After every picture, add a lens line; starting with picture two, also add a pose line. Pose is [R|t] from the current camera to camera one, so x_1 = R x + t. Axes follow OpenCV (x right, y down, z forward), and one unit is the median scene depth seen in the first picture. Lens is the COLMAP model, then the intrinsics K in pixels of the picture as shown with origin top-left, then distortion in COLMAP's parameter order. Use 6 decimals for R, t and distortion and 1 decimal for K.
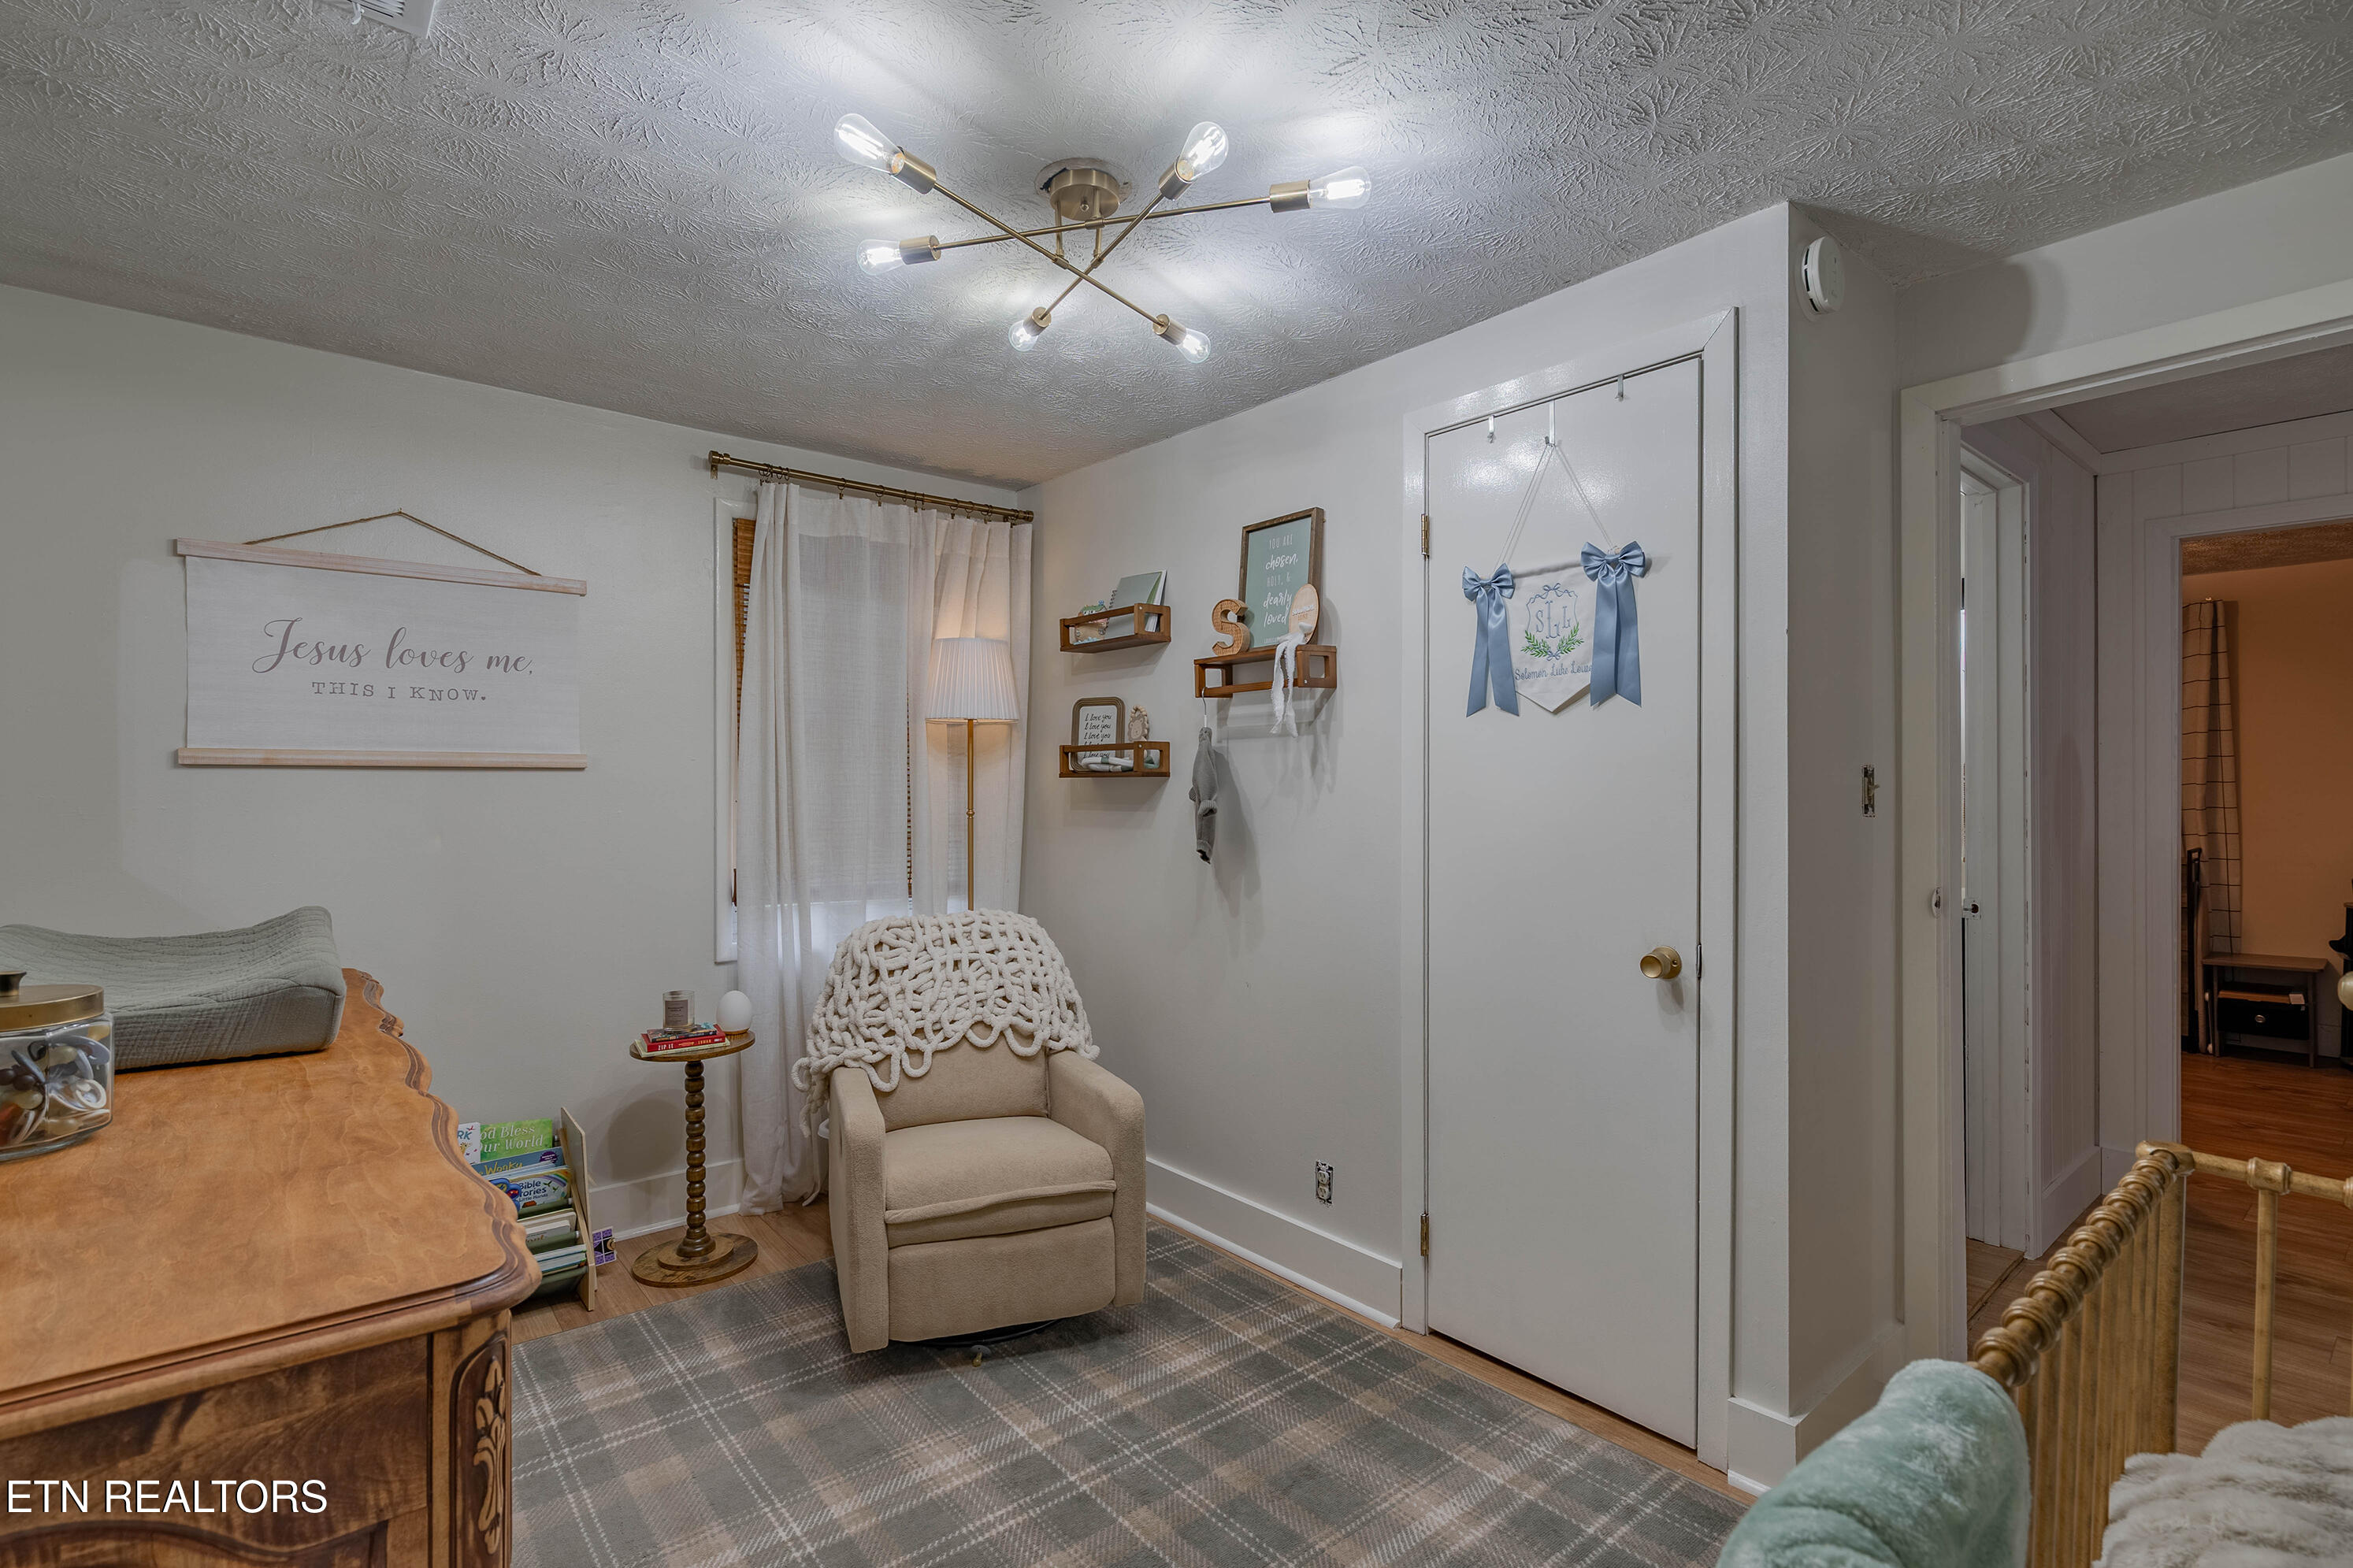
lens RADIAL K [[1082.8, 0, 1175.1], [0, 1082.8, 785.2], [0, 0, 1]] dist [-0.005719, 0.001681]
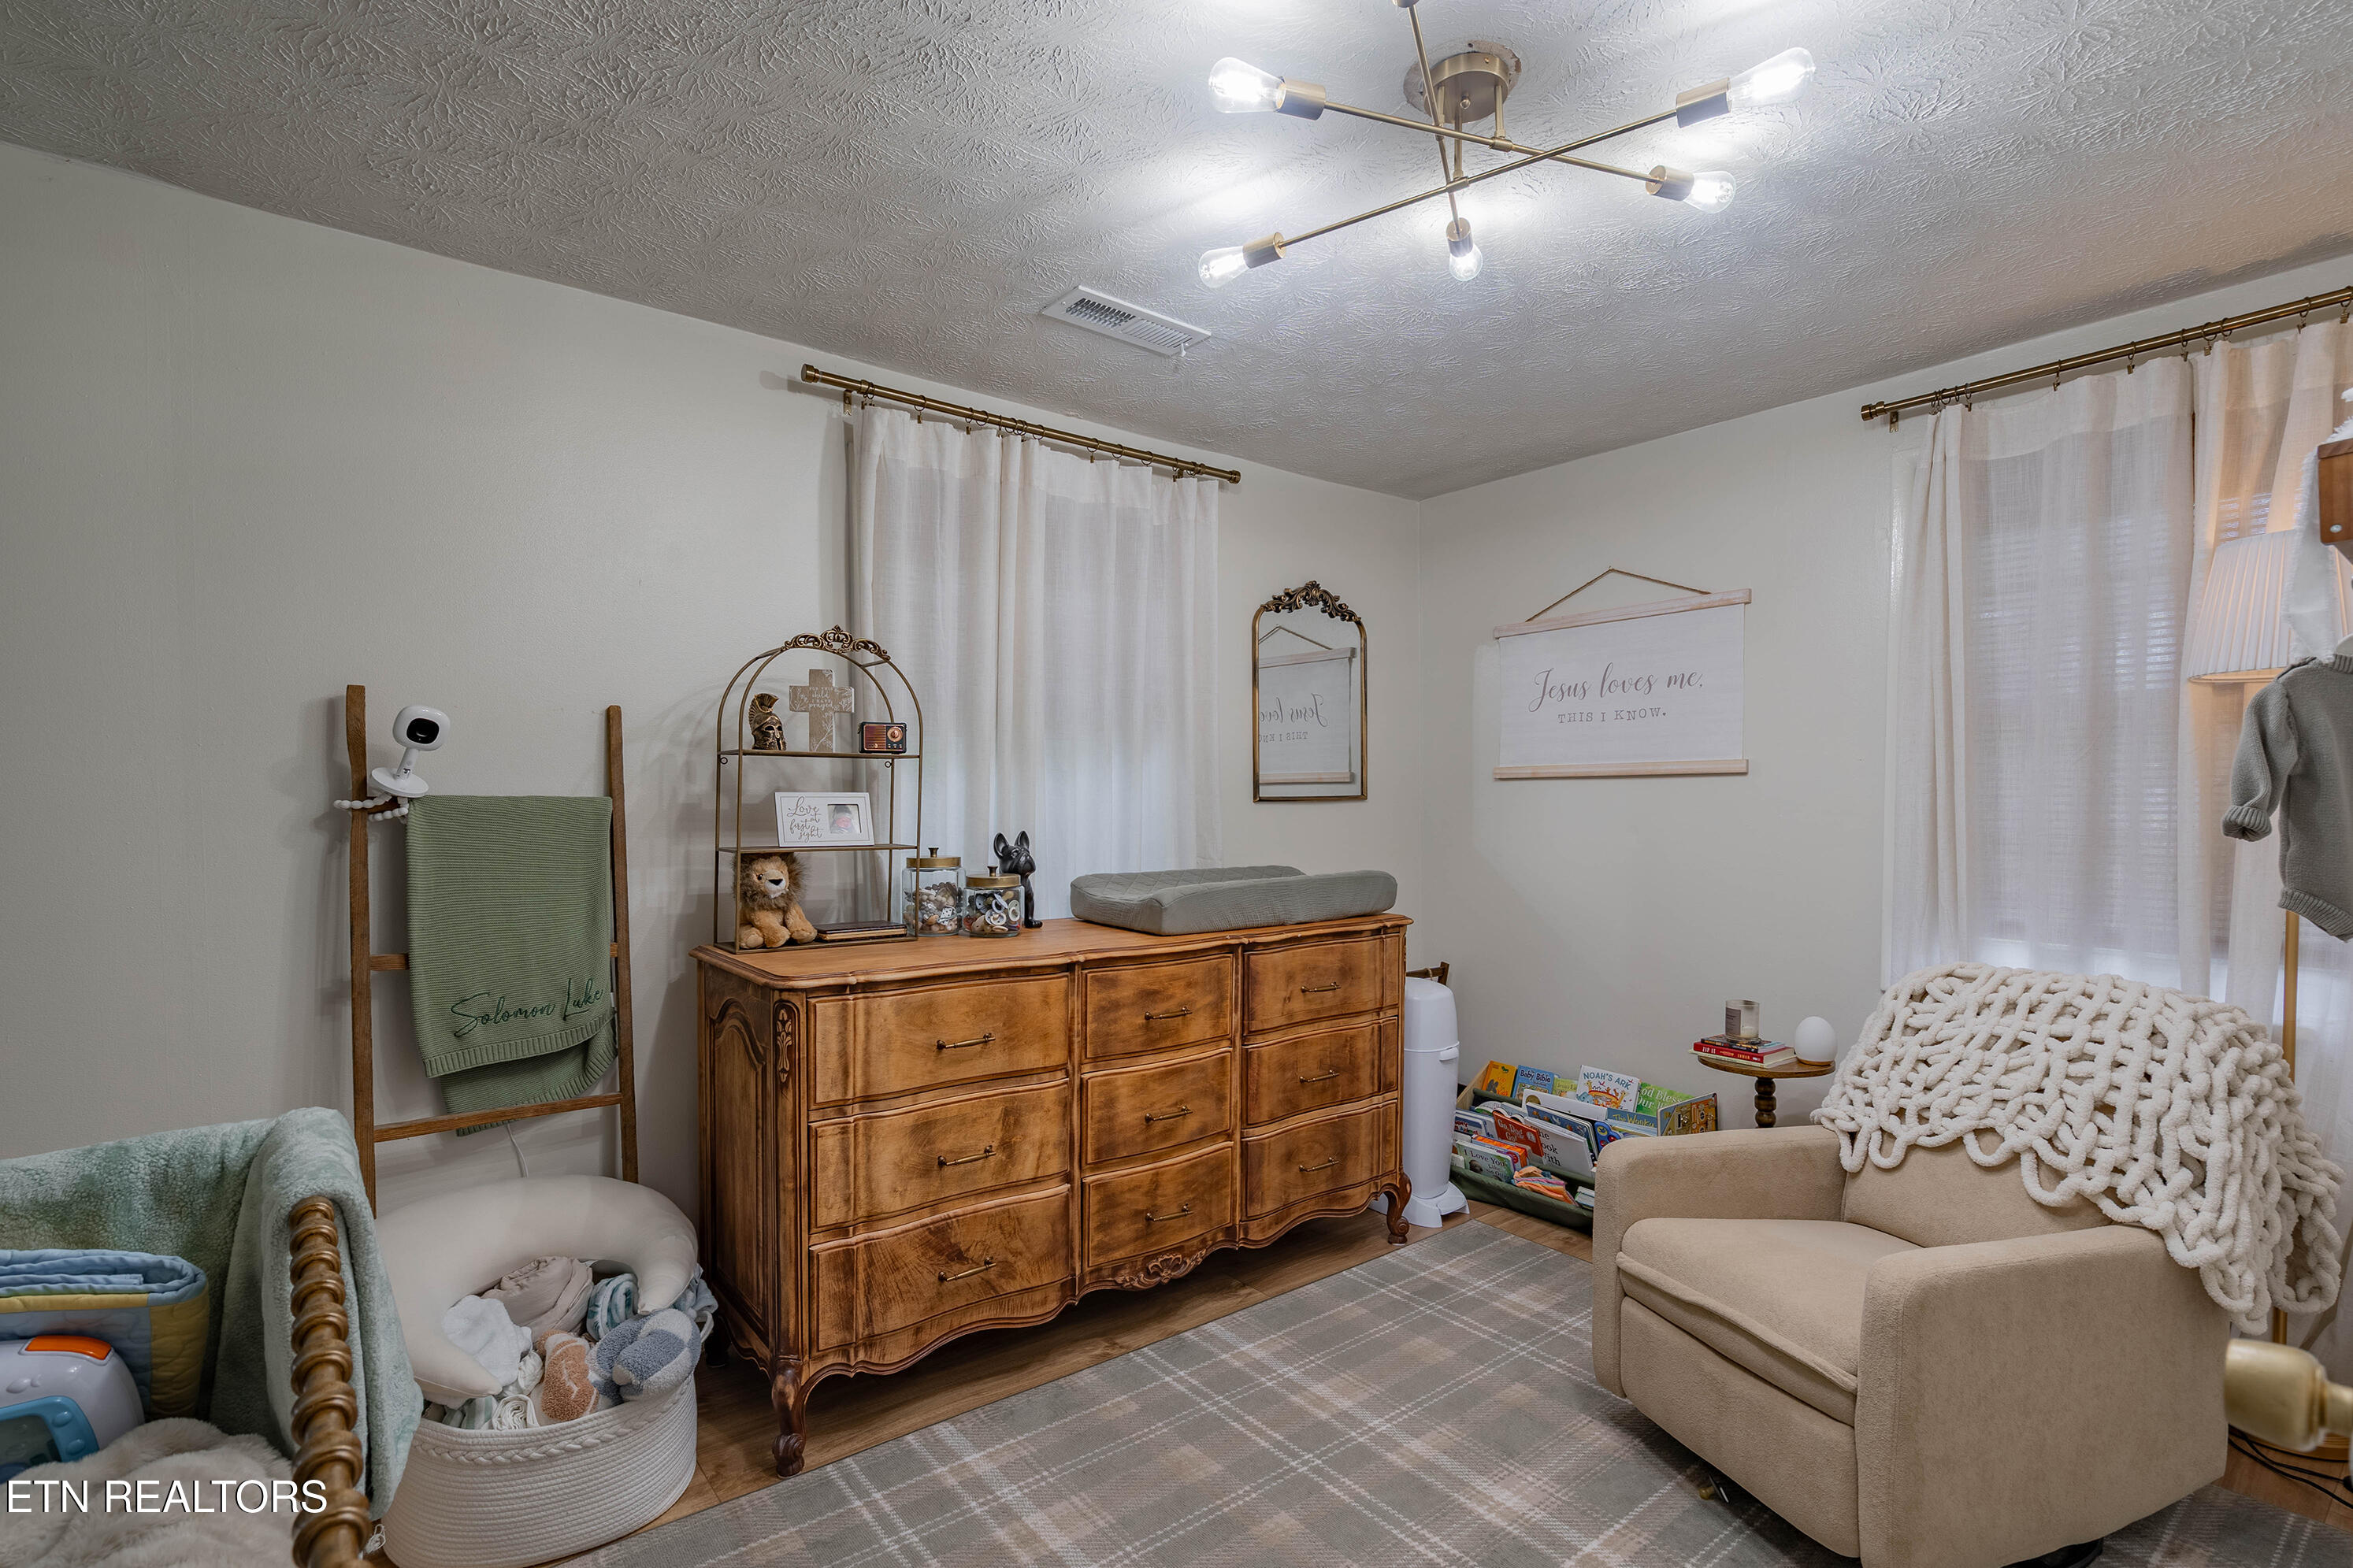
lens RADIAL K [[1082.8, 0, 1196.8], [0, 1082.8, 821.7], [0, 0, 1]] dist [-0.005719, 0.001681]
pose [[-0.001013, 0.018061, -0.999836, 0.515096], [0.007059, 0.999812, 0.018053, 0.009301], [0.999975, -0.007040, -0.001140, 0.517344]]
